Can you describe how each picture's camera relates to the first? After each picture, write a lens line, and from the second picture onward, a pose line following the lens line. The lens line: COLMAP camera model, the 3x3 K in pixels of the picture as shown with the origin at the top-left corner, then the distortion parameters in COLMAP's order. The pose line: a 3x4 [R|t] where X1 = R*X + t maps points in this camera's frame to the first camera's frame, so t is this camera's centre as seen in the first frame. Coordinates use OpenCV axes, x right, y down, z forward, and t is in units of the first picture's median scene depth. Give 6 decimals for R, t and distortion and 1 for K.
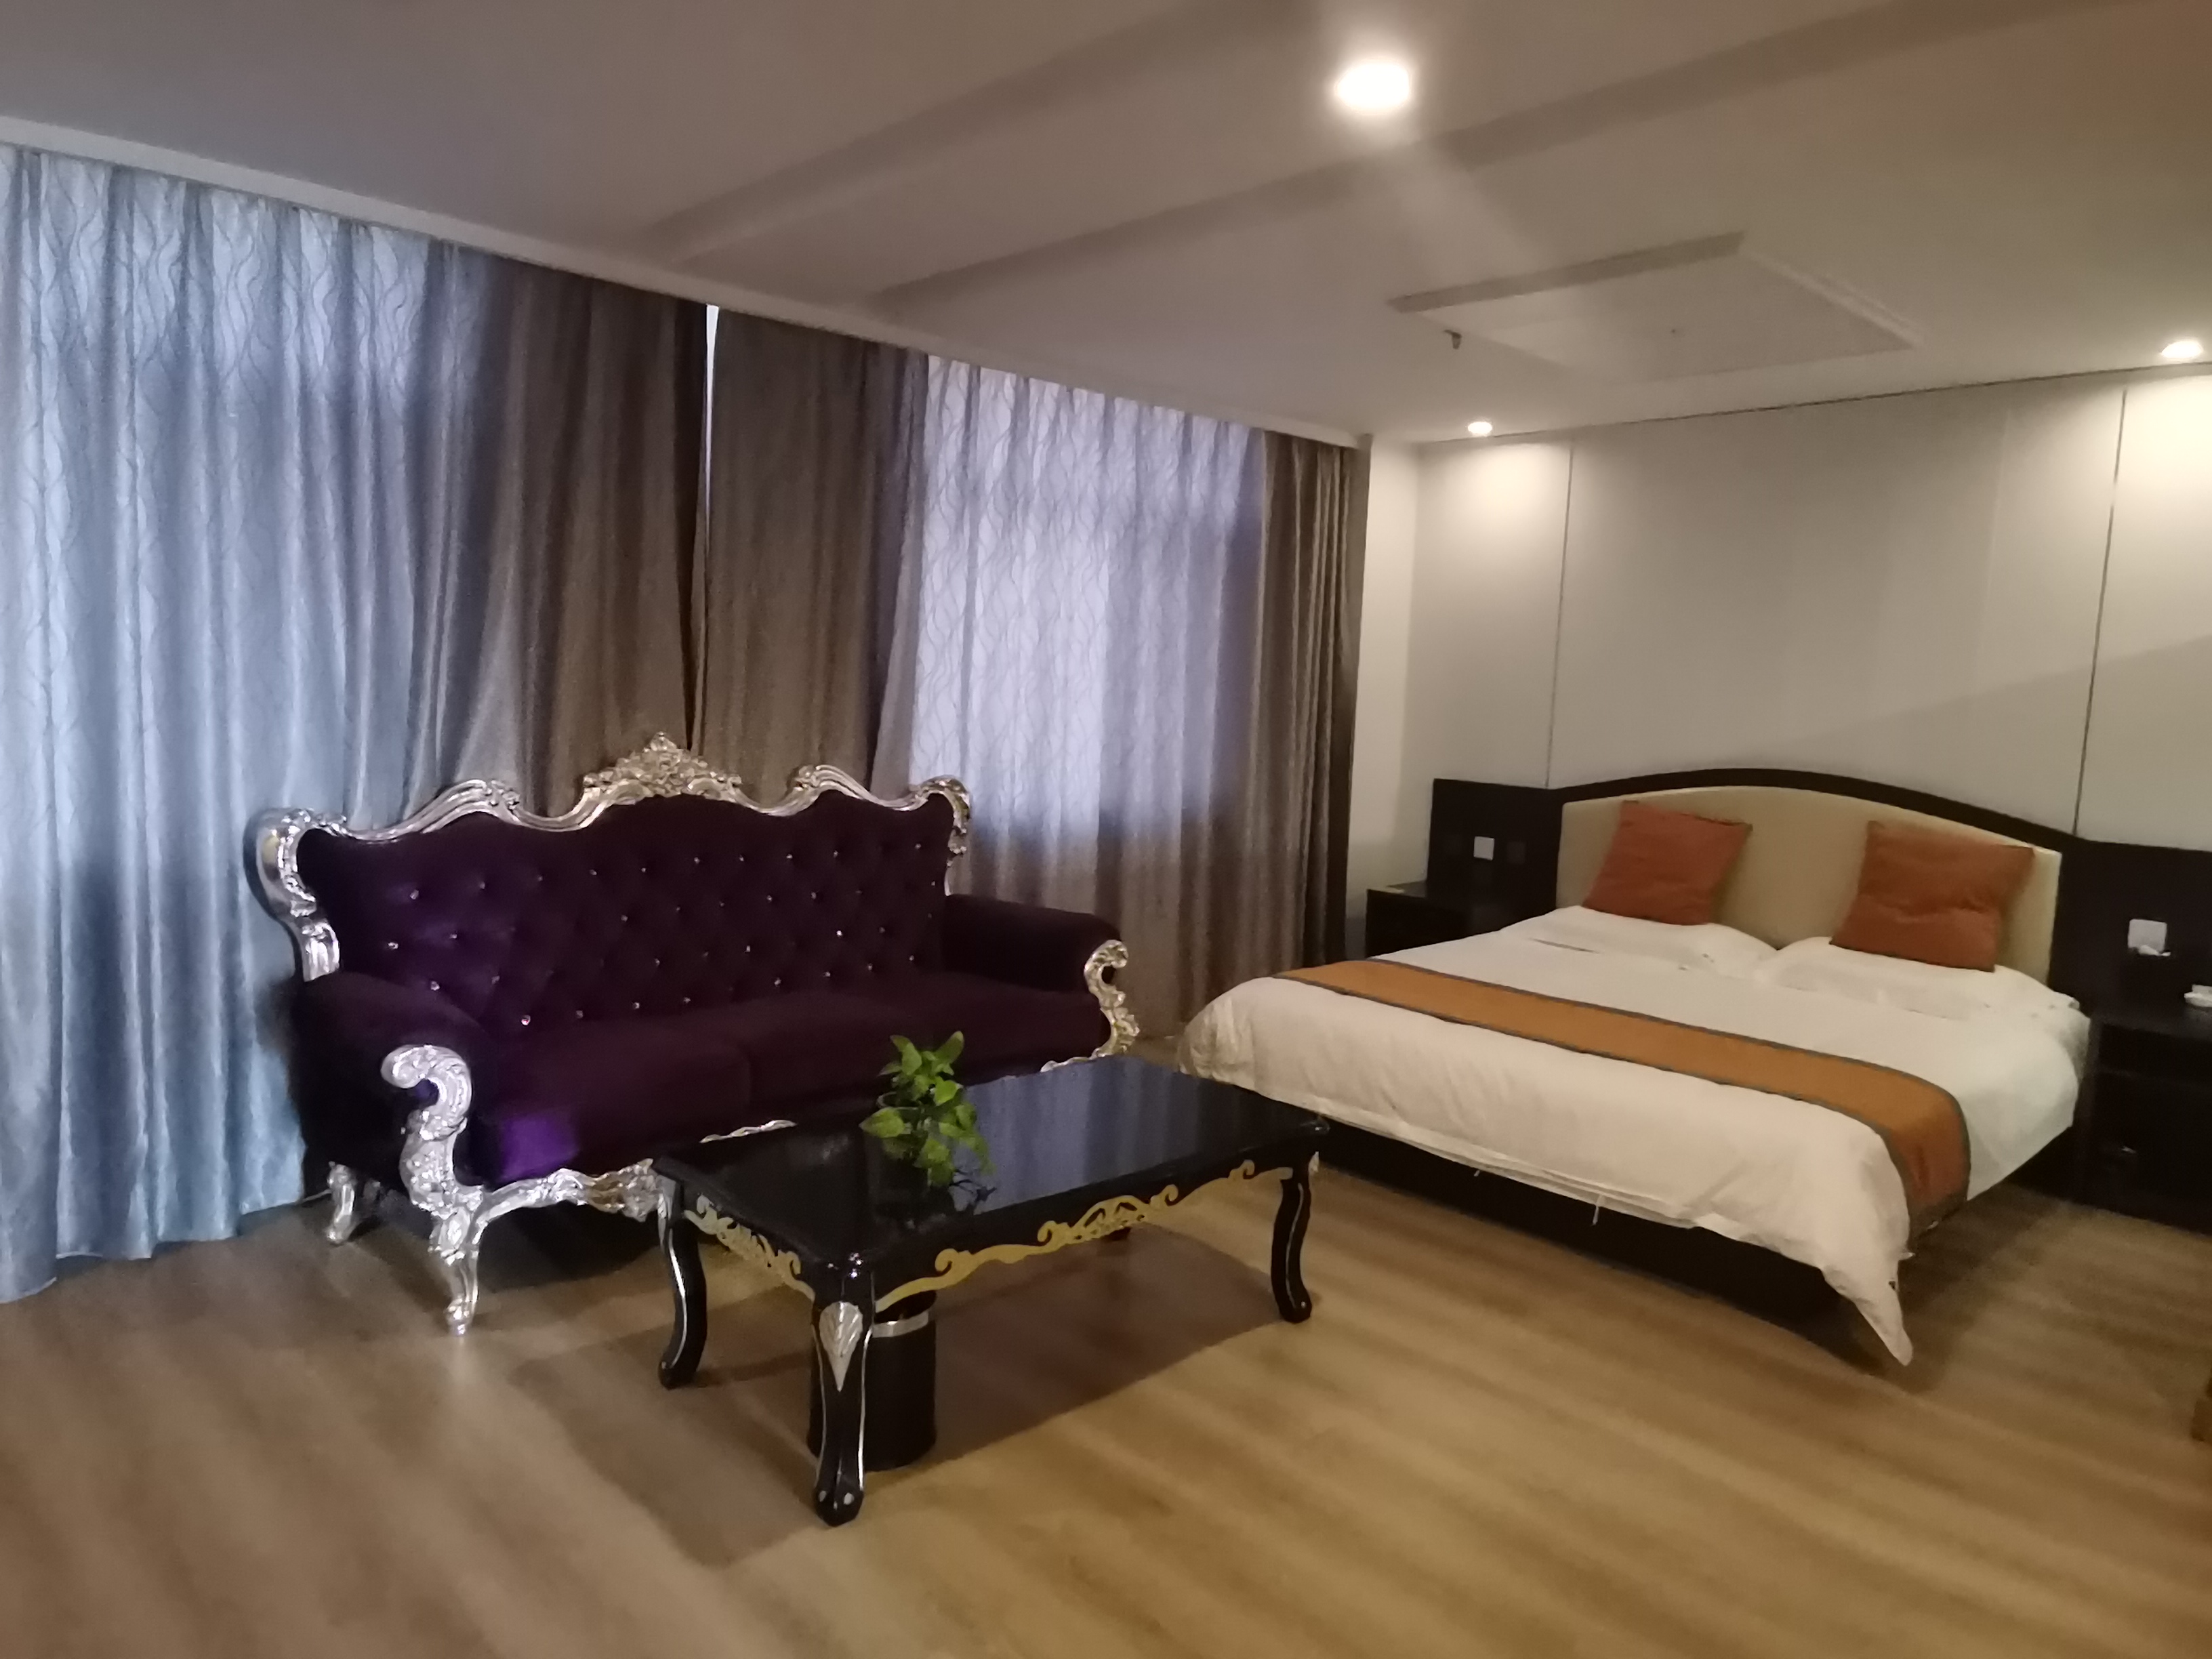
lens RADIAL K [[1439.8, 0, 1110.3], [0, 1439.8, 819.9], [0, 0, 1]] dist [0.030883, -0.006929]
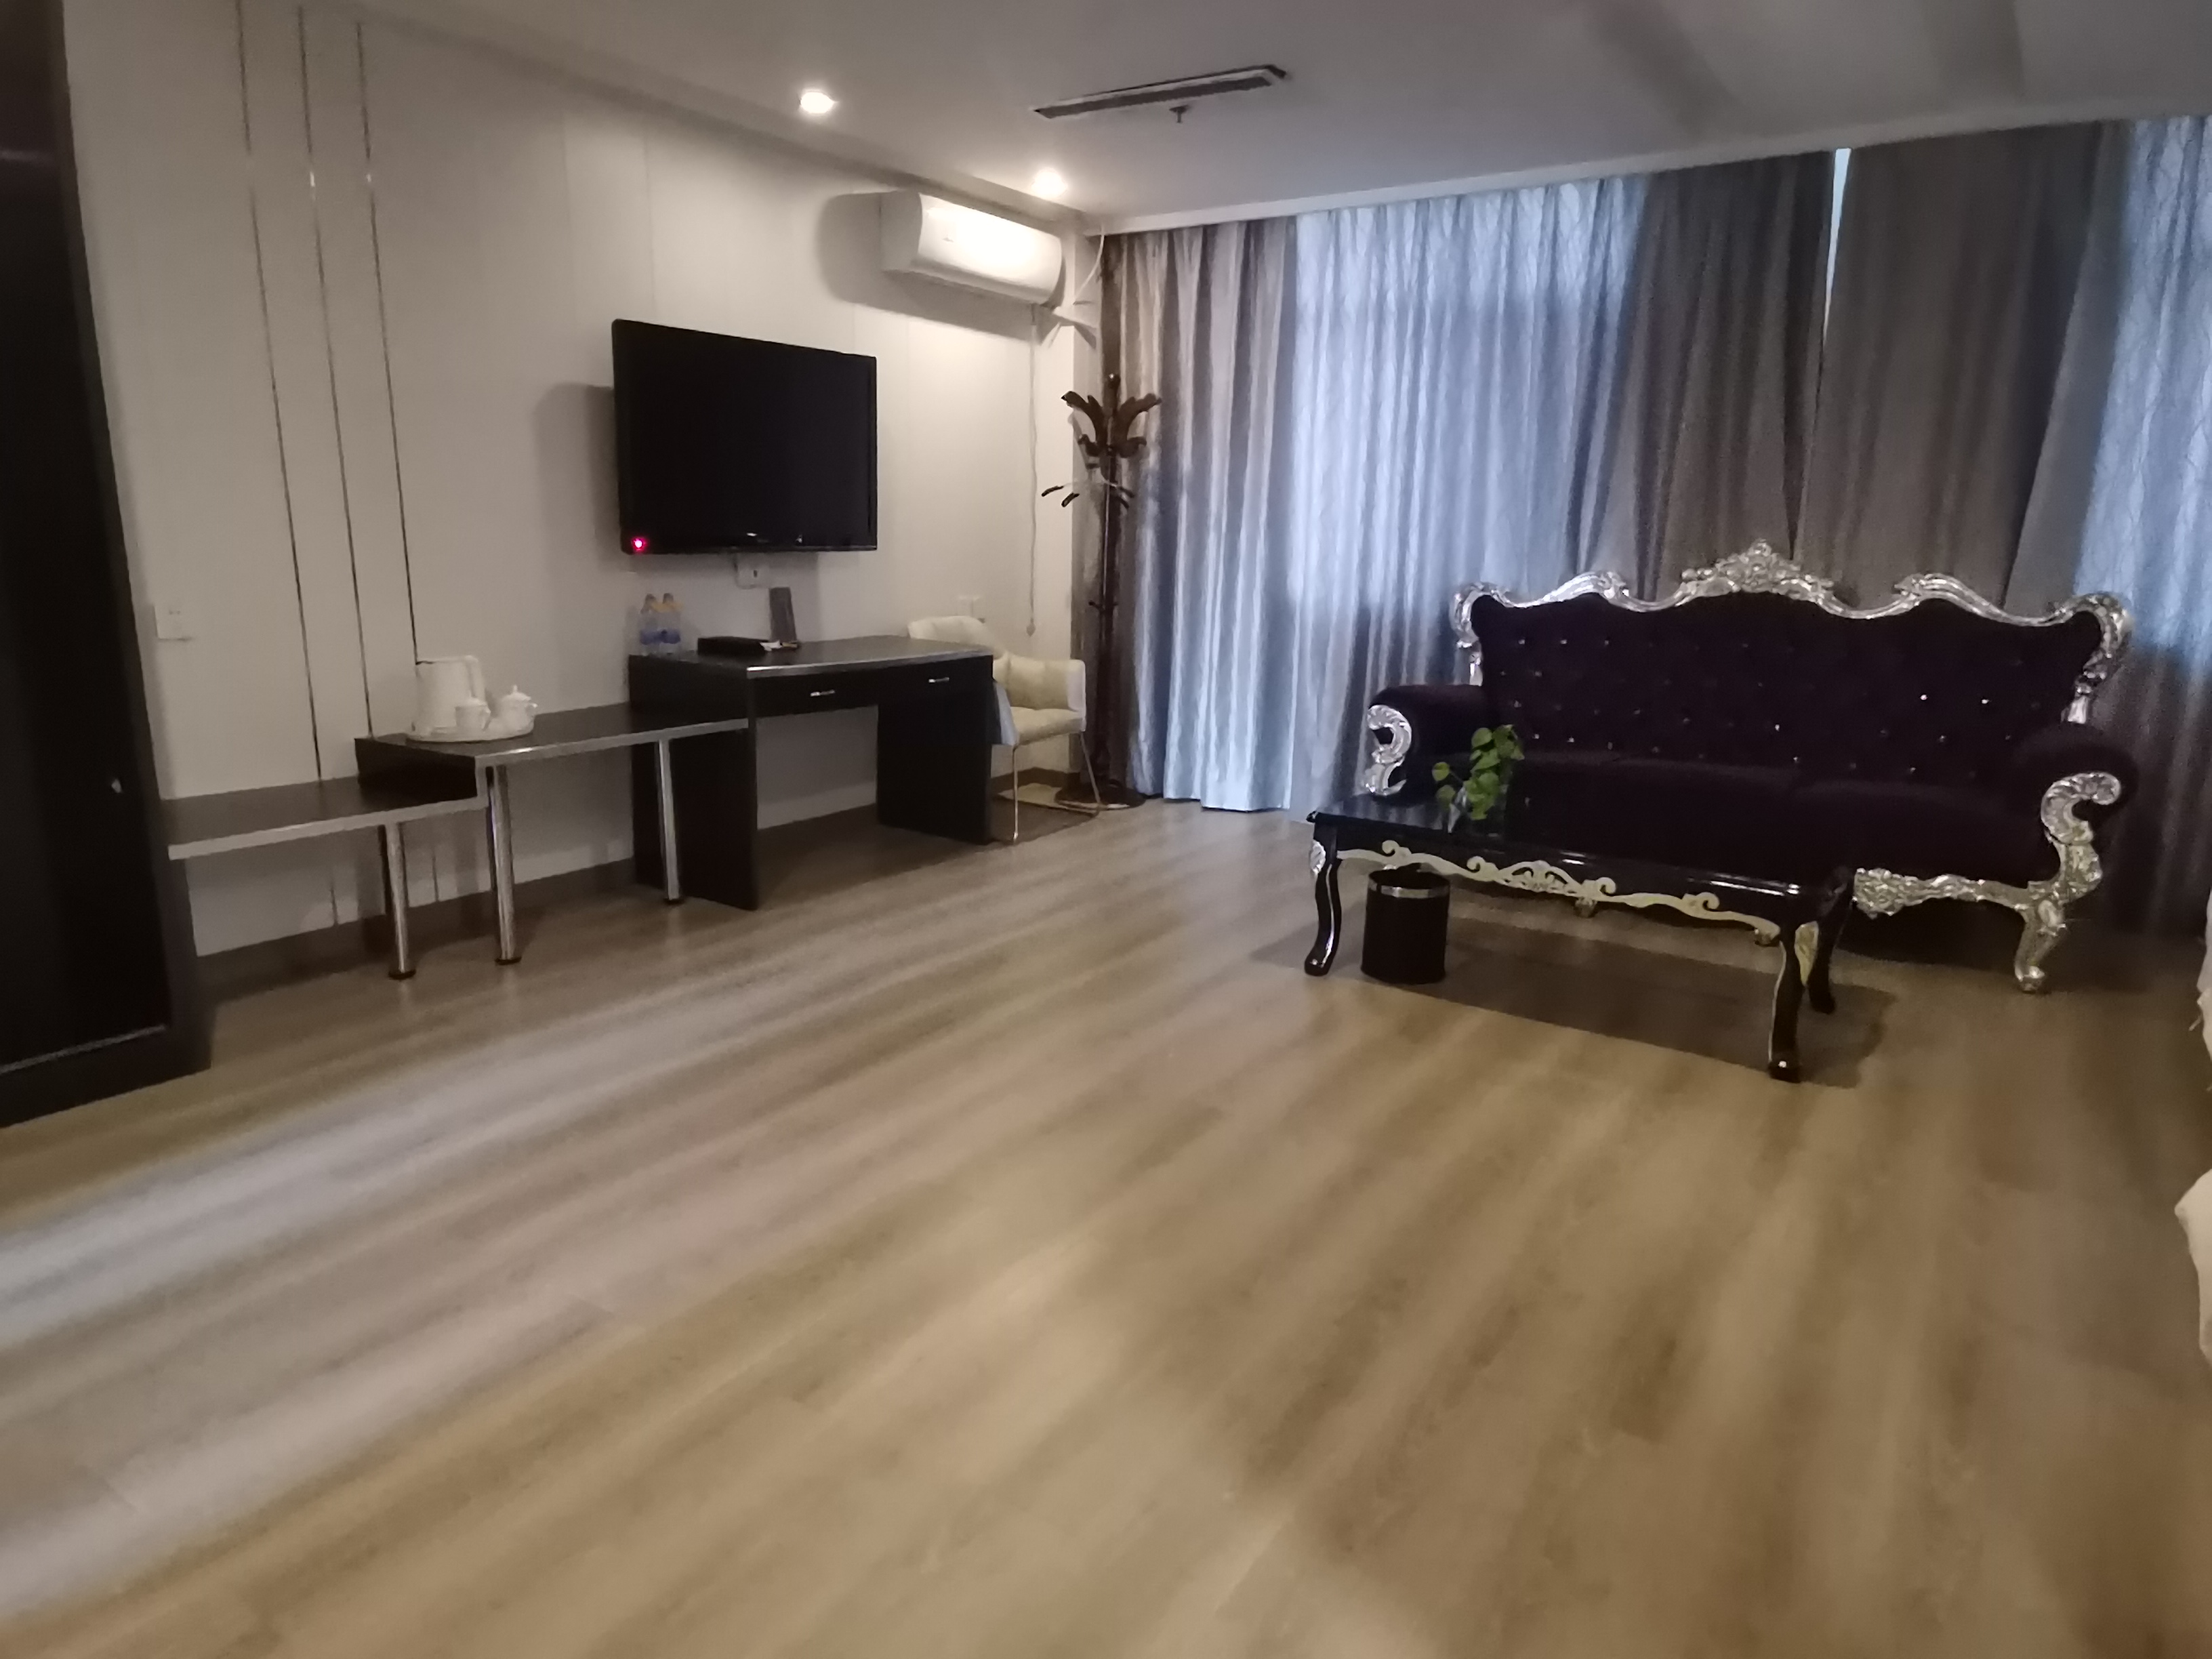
lens RADIAL K [[1439.8, 0, 1110.3], [0, 1439.8, 836.4], [0, 0, 1]] dist [0.030883, -0.006929]
pose [[0.209587, 0.179015, -0.961263, 0.787098], [-0.111848, 0.981034, 0.158310, 0.052123], [0.971372, 0.074336, 0.225634, 0.225237]]
